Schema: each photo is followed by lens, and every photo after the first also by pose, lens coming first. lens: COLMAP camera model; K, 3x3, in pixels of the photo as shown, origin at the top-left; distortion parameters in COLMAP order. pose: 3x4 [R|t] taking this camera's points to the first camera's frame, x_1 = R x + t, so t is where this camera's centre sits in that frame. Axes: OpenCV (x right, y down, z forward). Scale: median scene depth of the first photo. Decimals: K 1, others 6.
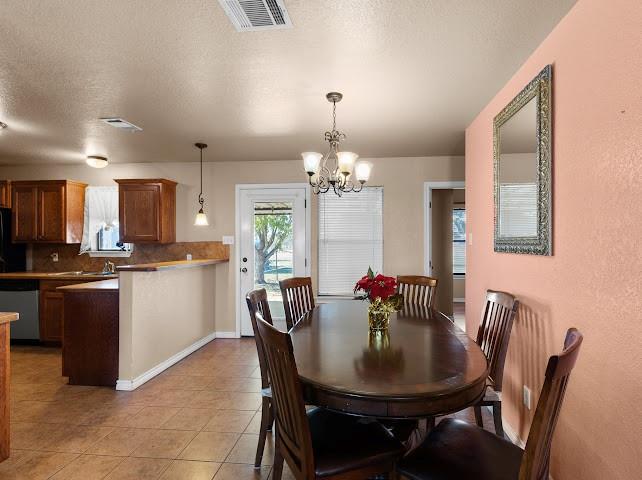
lens RADIAL K [[333.2, 0, 335.4], [0, 333.2, 240.9], [0, 0, 1]] dist [-0.001371, 0.001498]
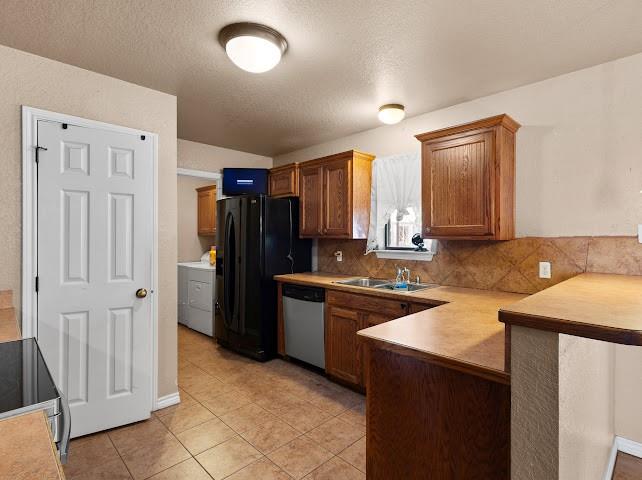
lens RADIAL K [[335.7, 0, 323.2], [0, 335.7, 232.4], [0, 0, 1]] dist [0.004223, 0.000989]
pose [[0.753682, -0.006865, -0.657203, -0.363989], [-0.000579, 0.999938, -0.011110, 0.001278], [0.657239, 0.008754, 0.753632, 0.394843]]
